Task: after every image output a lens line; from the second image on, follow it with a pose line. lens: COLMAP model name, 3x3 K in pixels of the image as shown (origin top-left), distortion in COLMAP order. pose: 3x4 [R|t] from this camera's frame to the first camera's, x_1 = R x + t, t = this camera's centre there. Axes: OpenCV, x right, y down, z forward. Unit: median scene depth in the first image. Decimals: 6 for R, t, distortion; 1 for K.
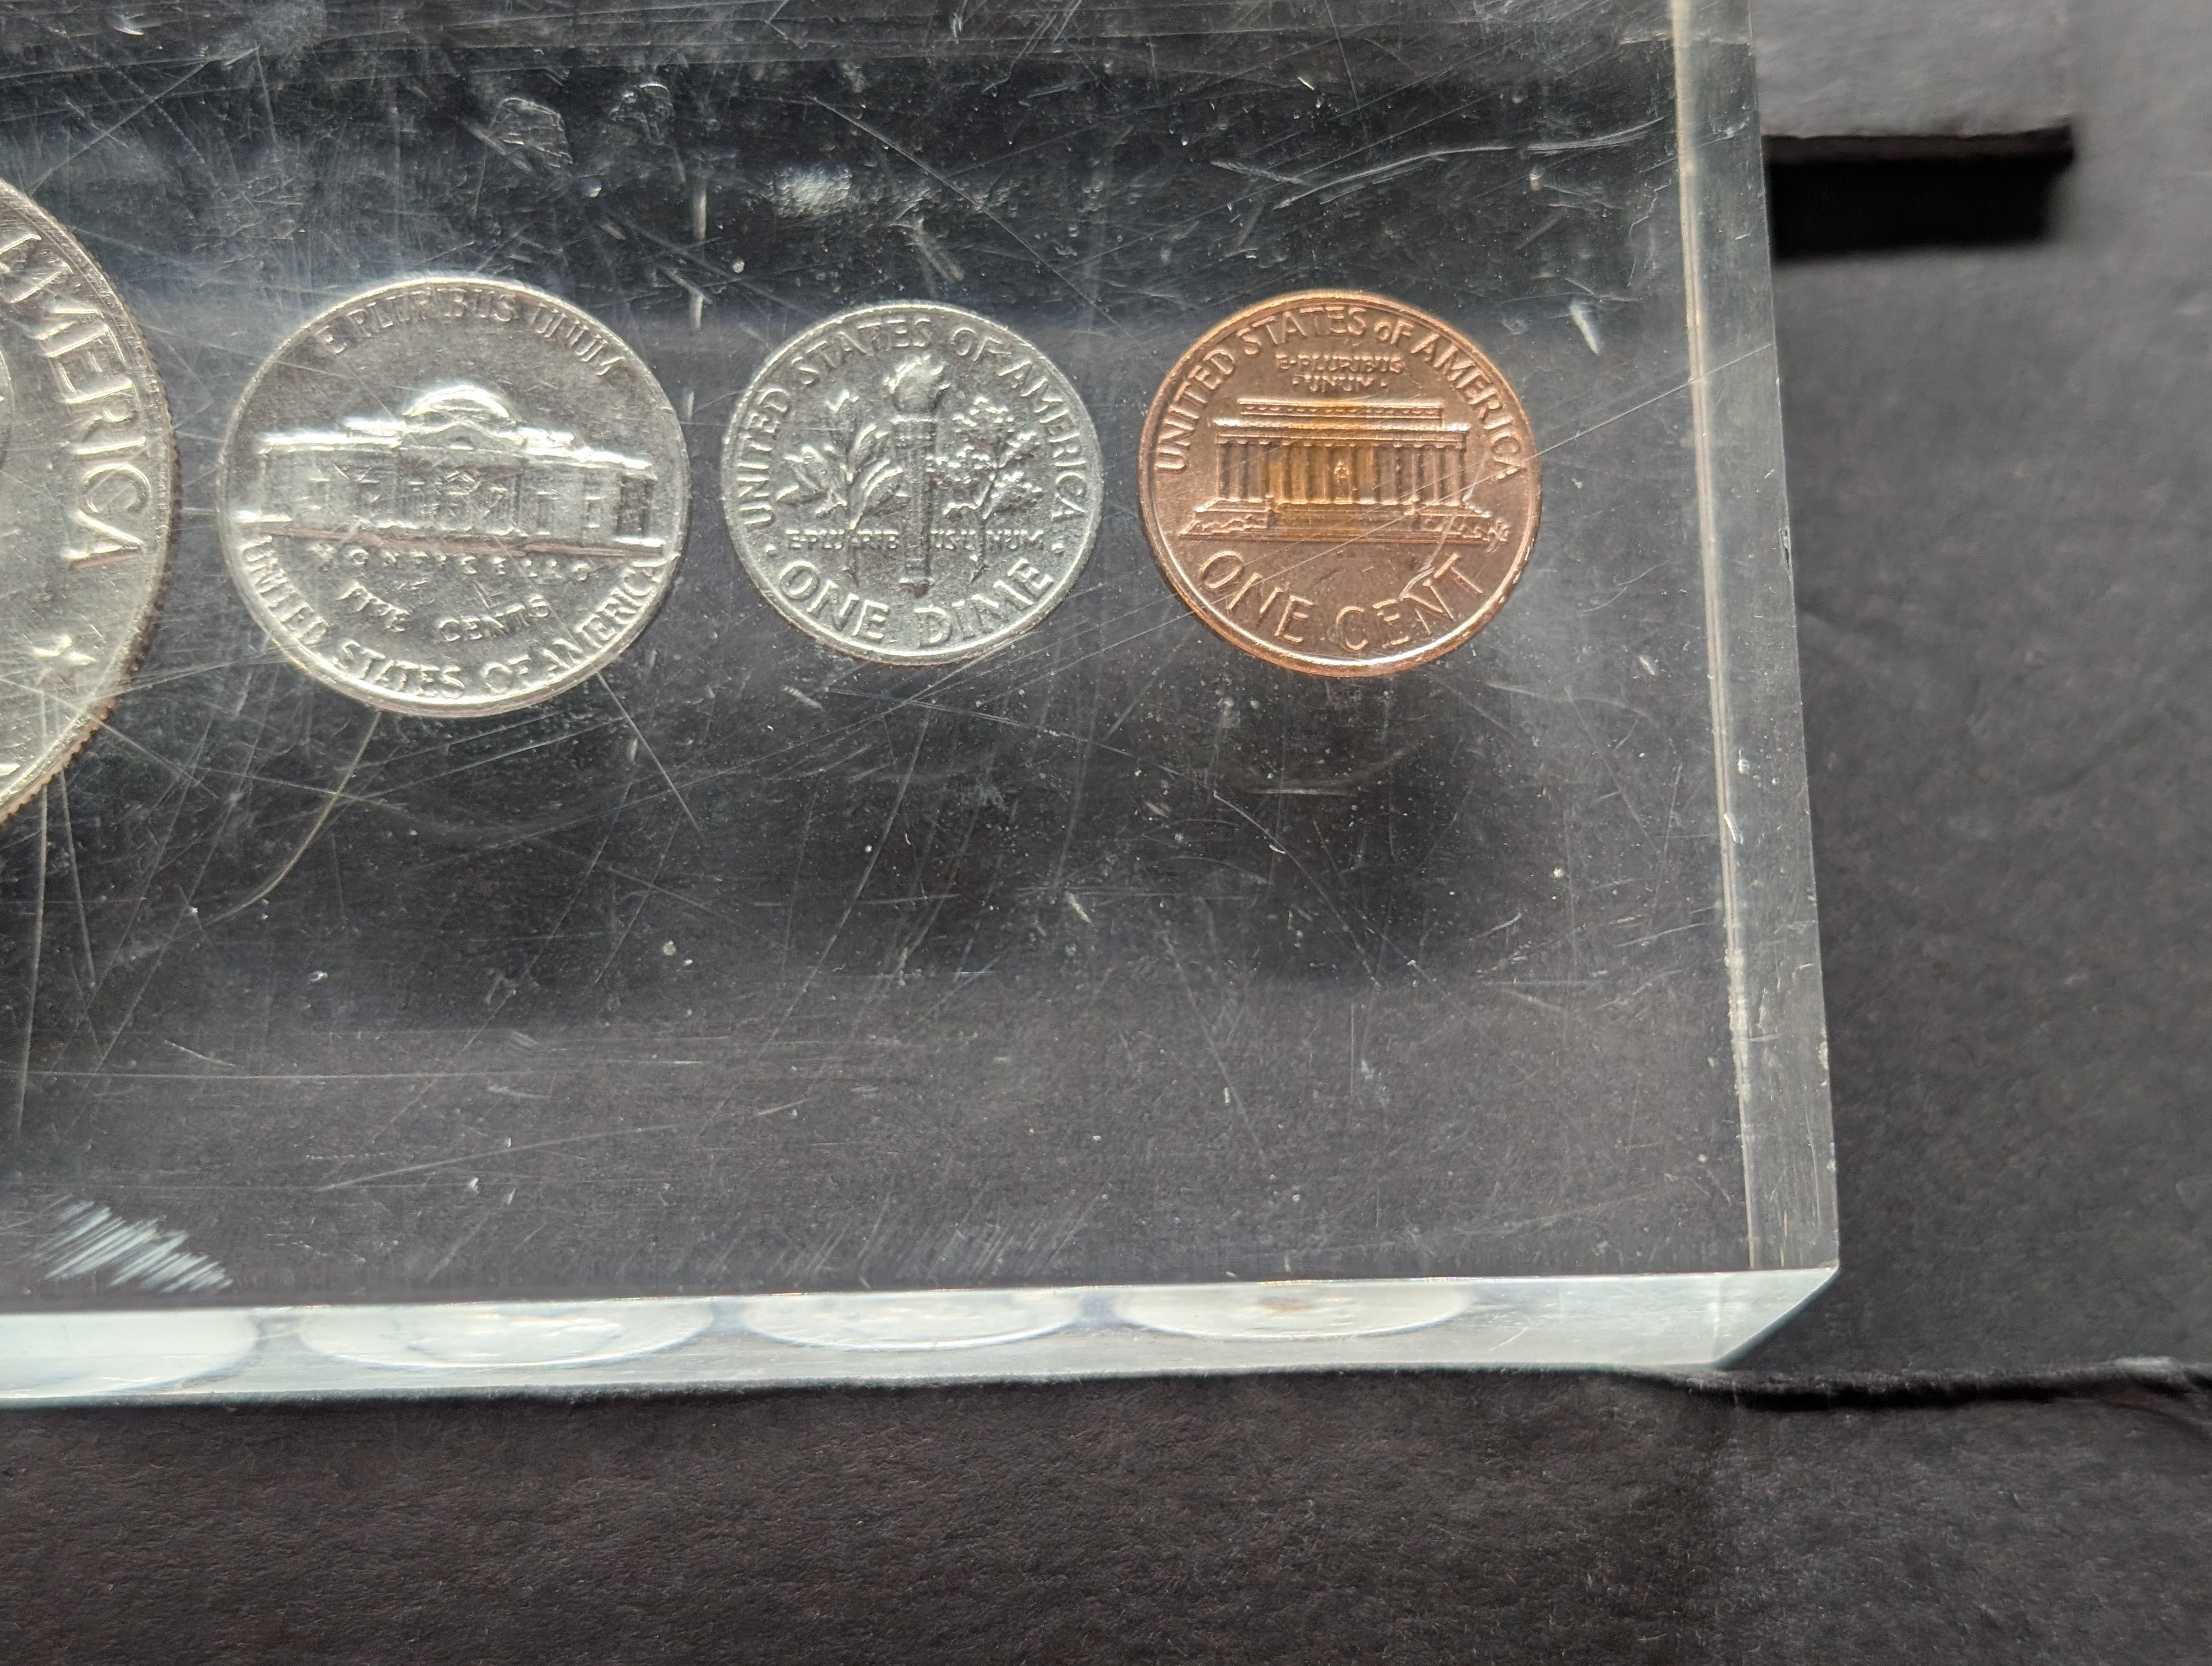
lens RADIAL K [[3785.4, 0, 1231.6], [0, 3785.4, 833.3], [0, 0, 1]] dist [0.034879, 0.031617]
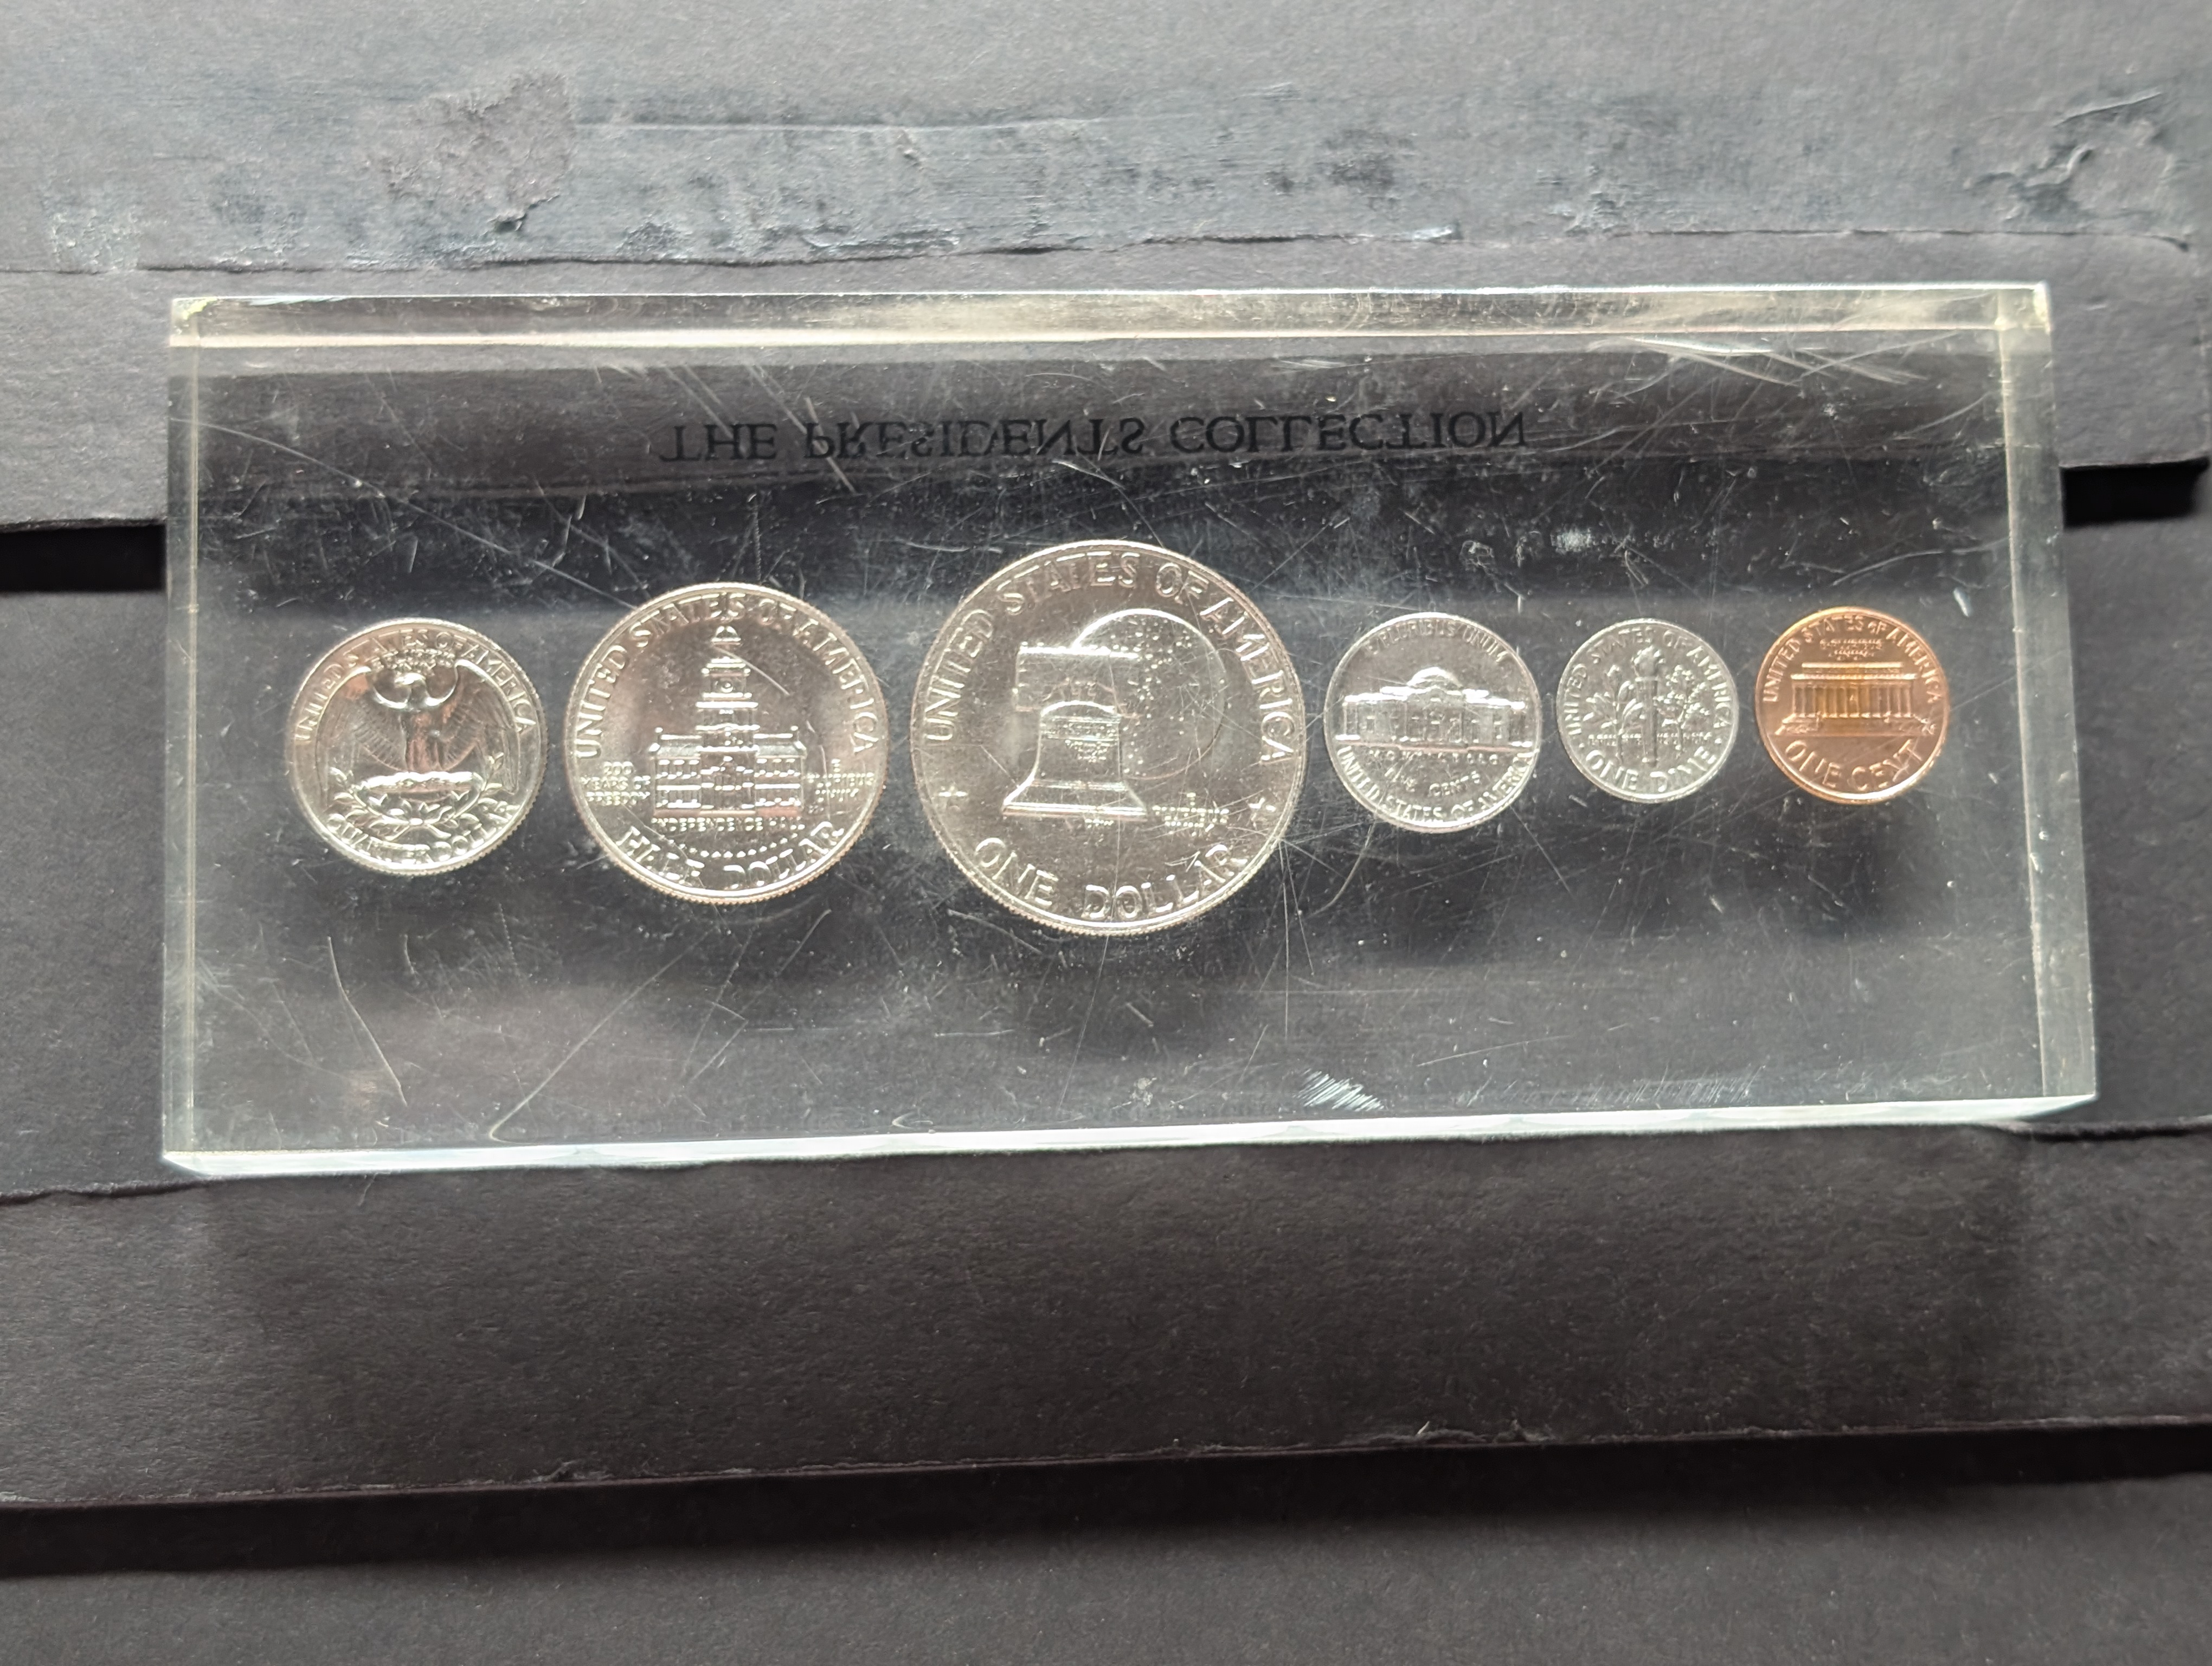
lens RADIAL K [[3825.0, 0, 1106.0], [0, 3825.0, 833.0], [0, 0, 1]] dist [0.161039, -0.939888]
pose [[0.999636, -0.004076, -0.026679, -0.325659], [0.007984, 0.988946, 0.148064, -0.340800], [0.025781, -0.148223, 0.988618, -1.104213]]
